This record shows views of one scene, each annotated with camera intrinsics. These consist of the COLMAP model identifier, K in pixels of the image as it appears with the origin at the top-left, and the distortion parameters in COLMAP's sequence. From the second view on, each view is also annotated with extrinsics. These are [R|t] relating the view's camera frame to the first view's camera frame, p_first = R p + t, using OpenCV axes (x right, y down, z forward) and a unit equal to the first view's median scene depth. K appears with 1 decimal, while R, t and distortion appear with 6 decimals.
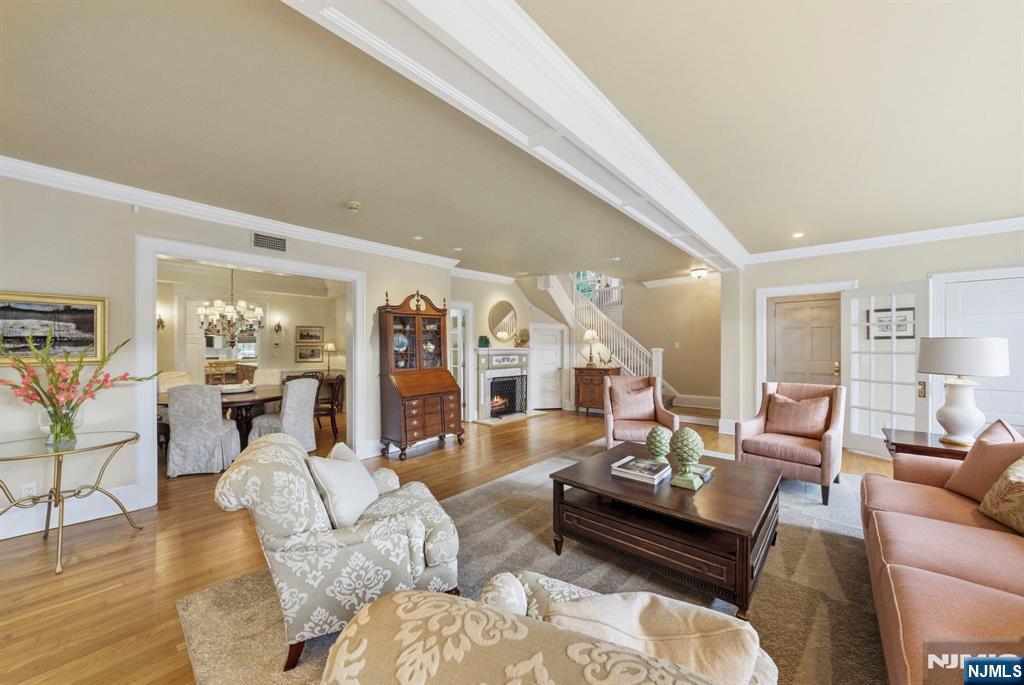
lens RADIAL K [[389.9, 0, 511.9], [0, 389.9, 349.0], [0, 0, 1]] dist [-0.000454, -0.000020]
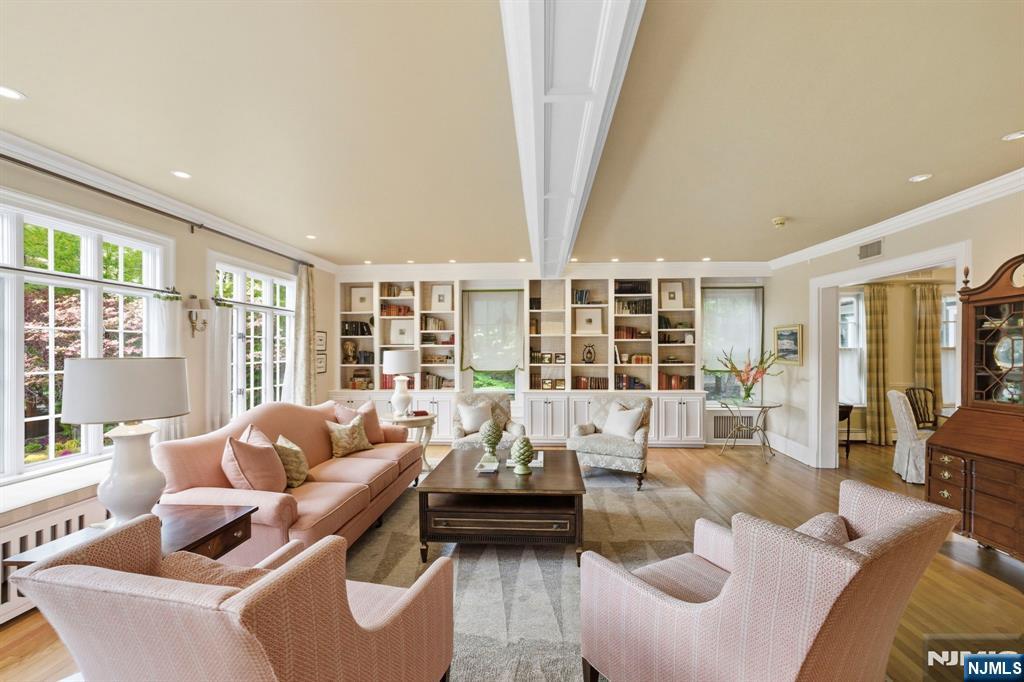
lens RADIAL K [[389.9, 0, 511.9], [0, 389.9, 347.5], [0, 0, 1]] dist [-0.000454, -0.000020]
pose [[-0.790126, -0.000769, -0.612944, 0.850237], [-0.003232, 0.999991, 0.002912, -0.035320], [0.612935, 0.004282, -0.790121, 1.494298]]
